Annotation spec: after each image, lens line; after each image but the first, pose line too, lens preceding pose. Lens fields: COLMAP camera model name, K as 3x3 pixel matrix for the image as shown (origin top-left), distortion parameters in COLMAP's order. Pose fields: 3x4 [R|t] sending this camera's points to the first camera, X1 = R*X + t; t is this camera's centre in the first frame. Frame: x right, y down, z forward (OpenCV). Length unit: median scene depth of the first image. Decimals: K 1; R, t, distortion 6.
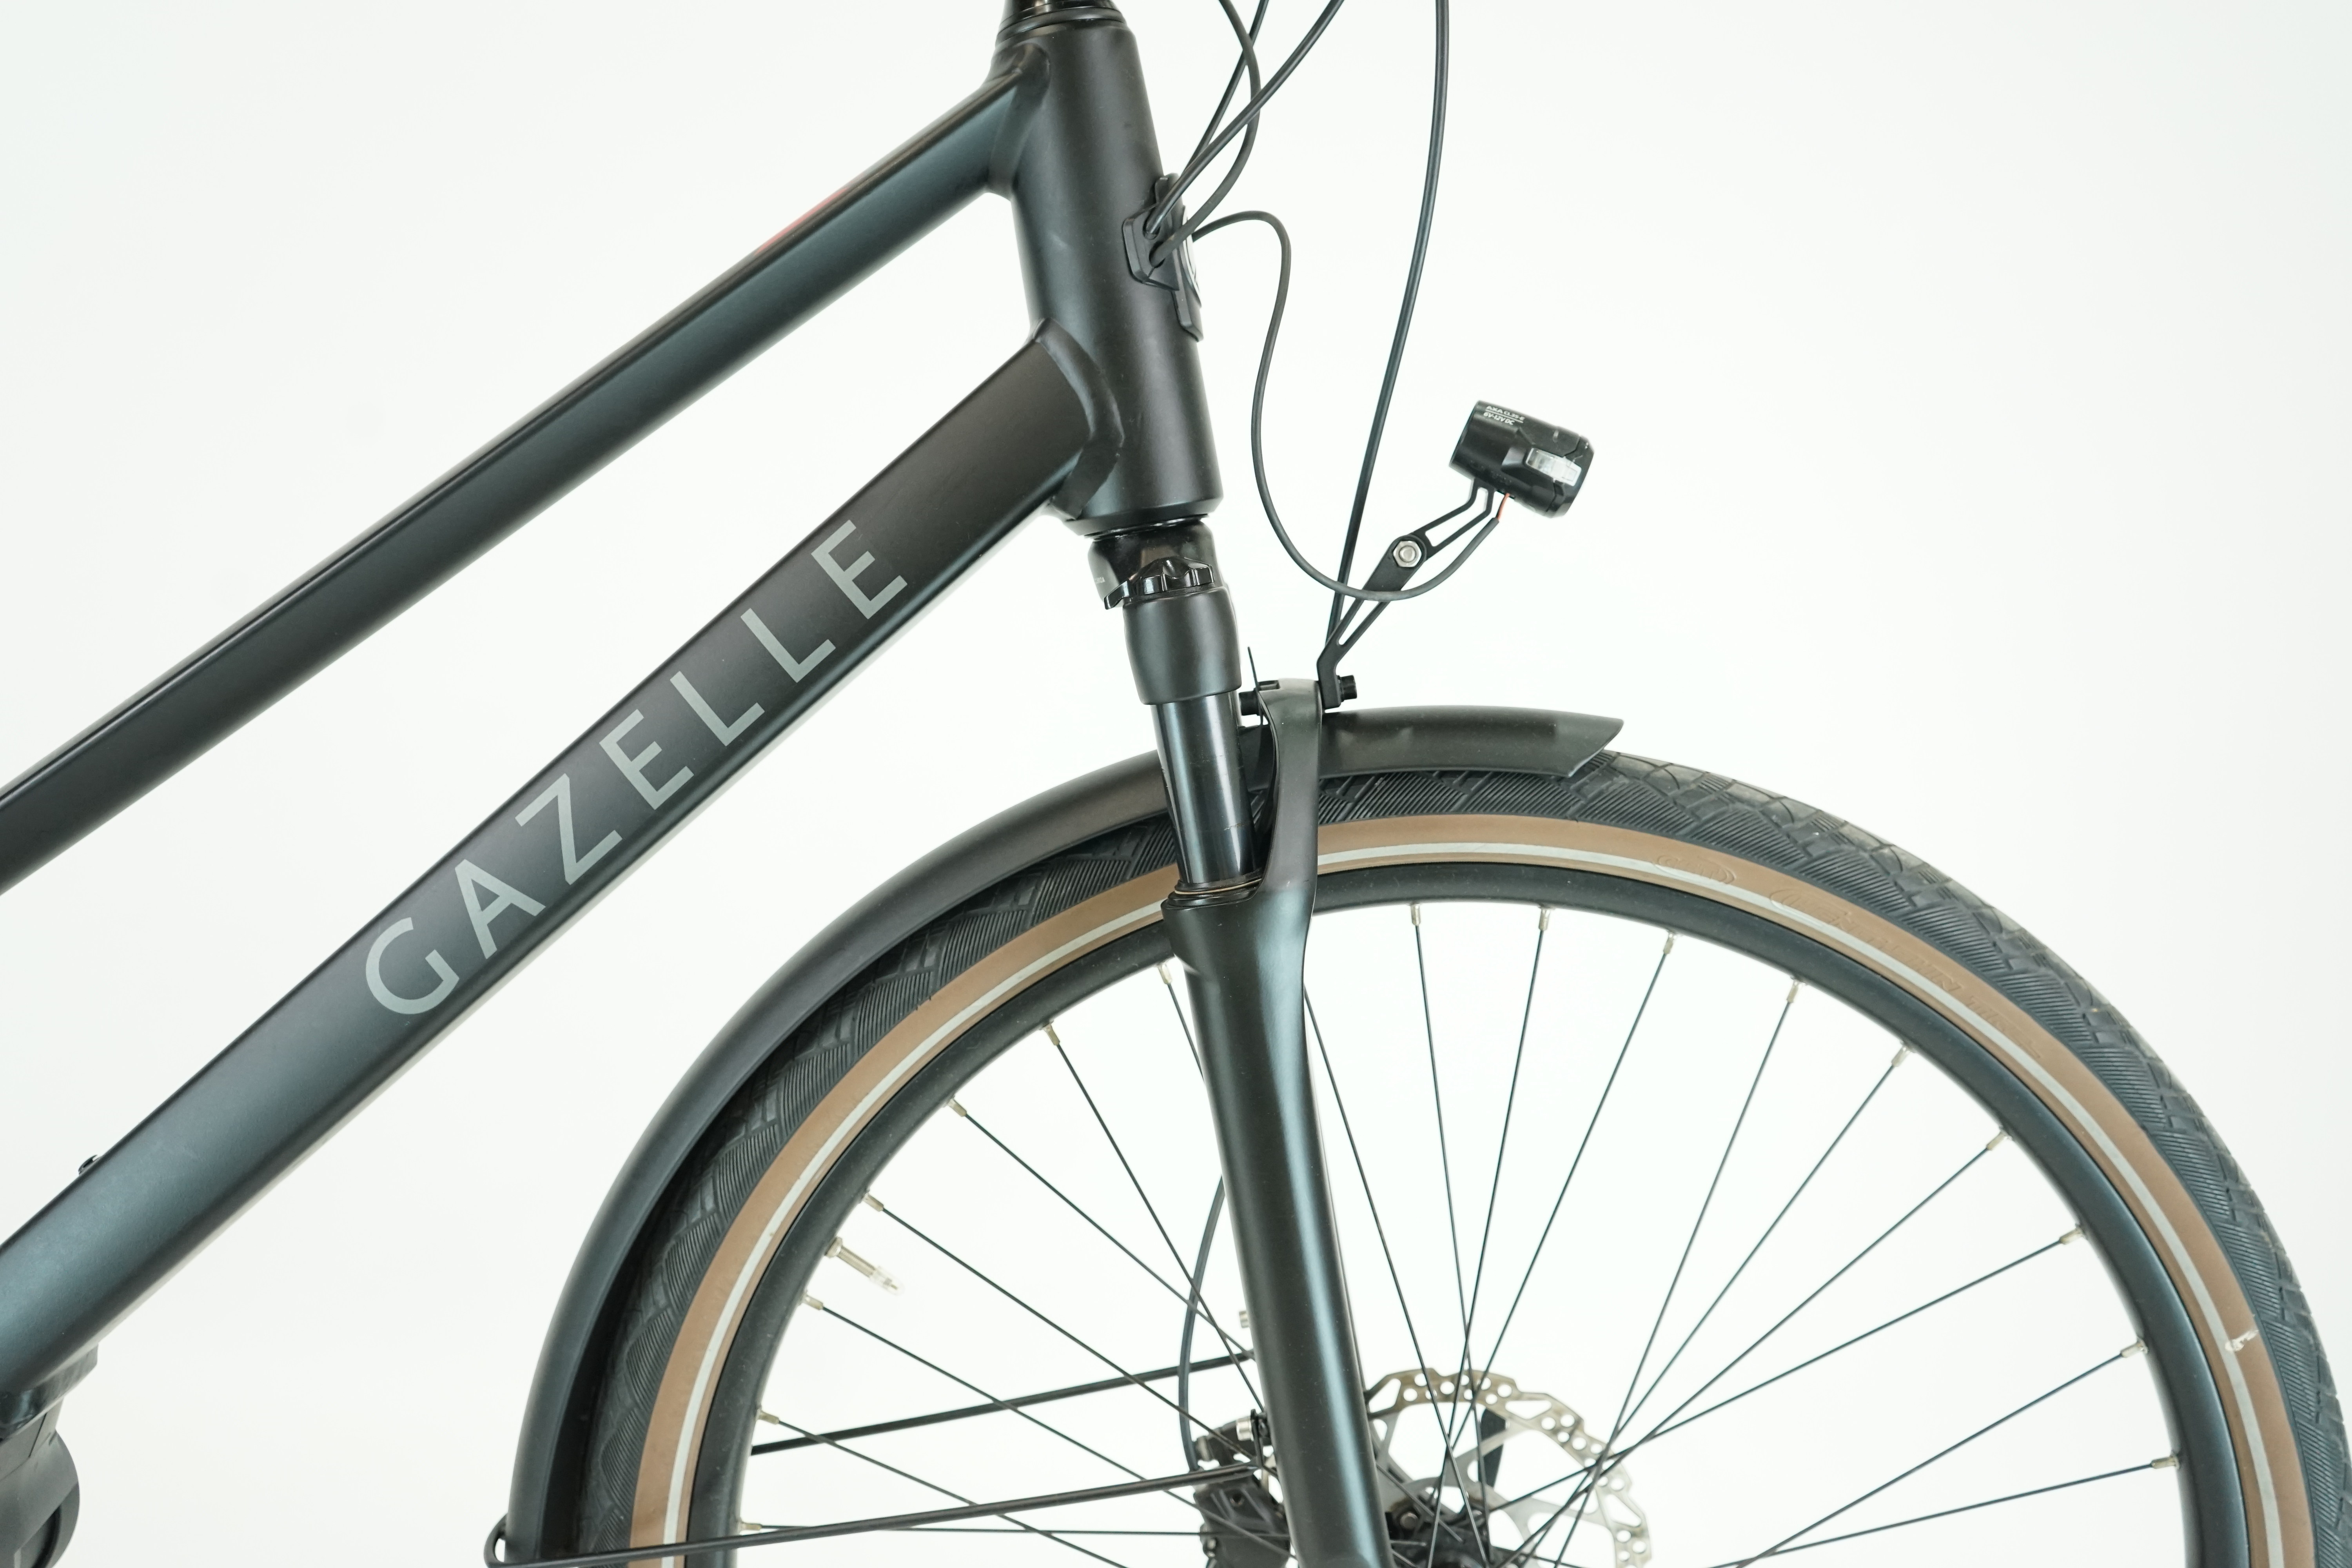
lens RADIAL K [[1975.6, 0, 1176.0], [0, 1975.6, 784.0], [0, 0, 1]] dist [-0.011394, 0.001108]
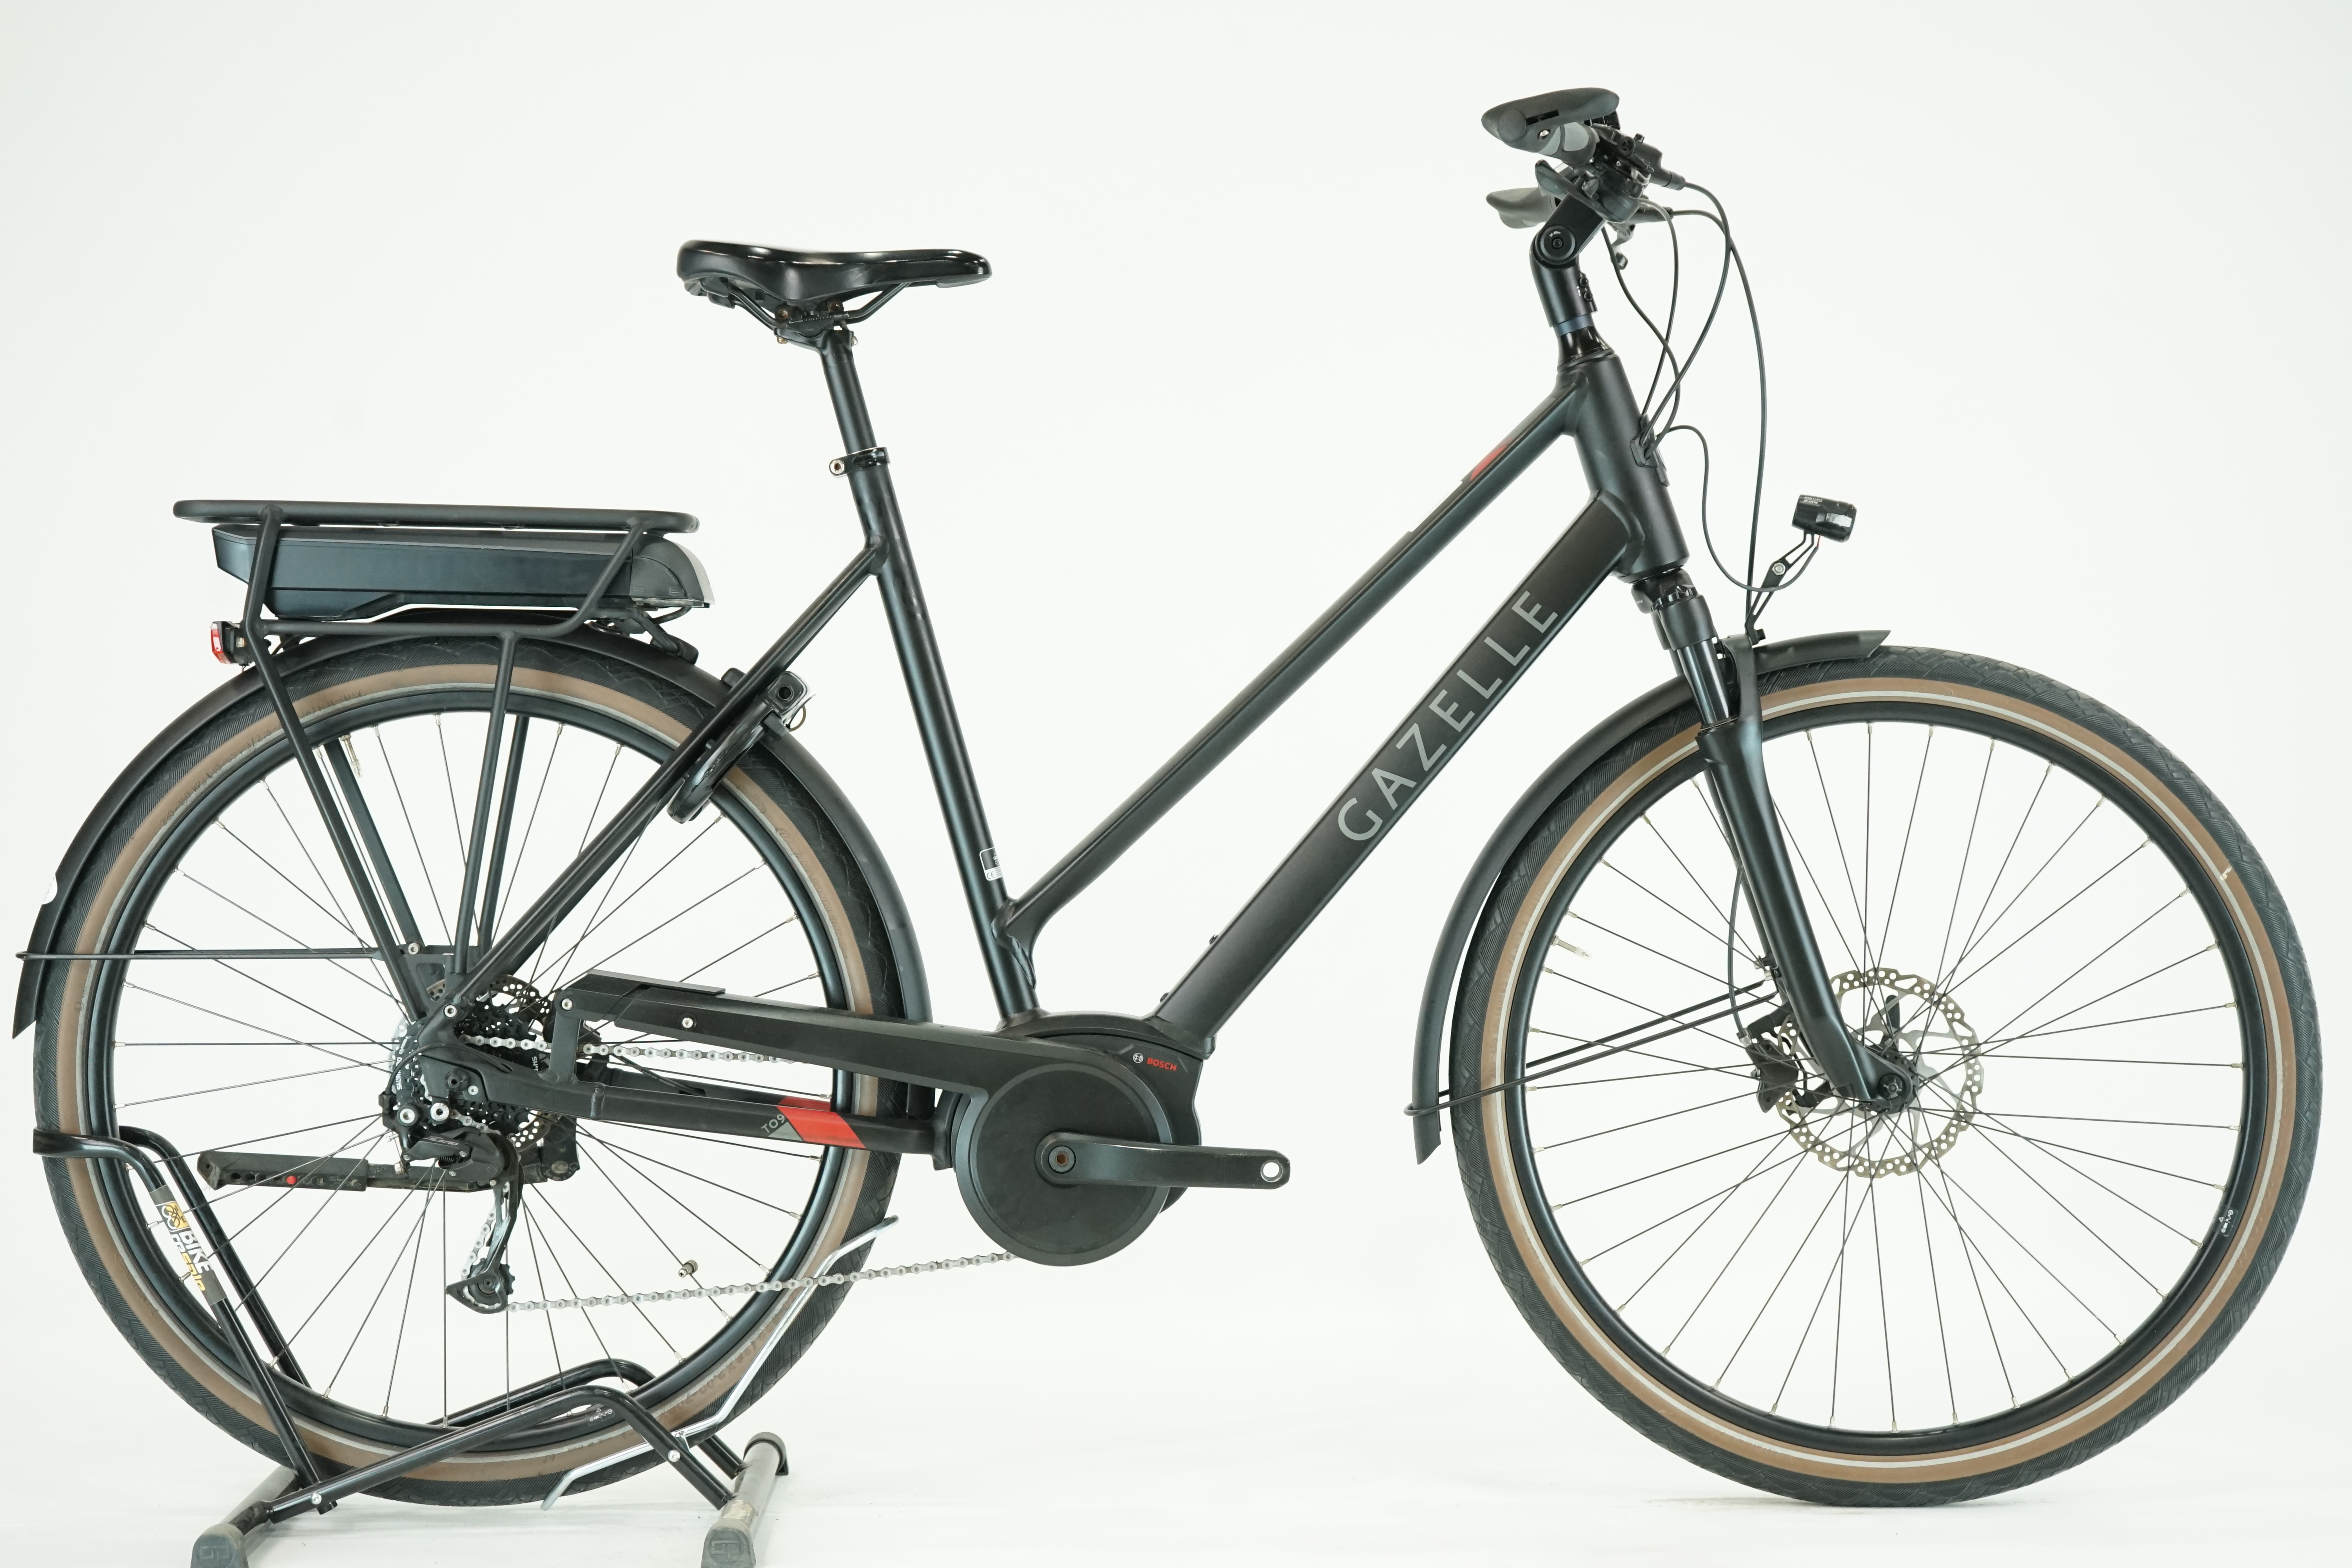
lens RADIAL K [[3957.0, 0, 1176.0], [0, 3957.0, 784.0], [0, 0, 1]] dist [-0.025169, -0.051043]
pose [[0.988769, -0.146211, -0.030971, -0.434883], [0.142669, 0.985118, -0.095851, 0.435374], [0.044525, 0.090356, 0.994914, -3.309102]]
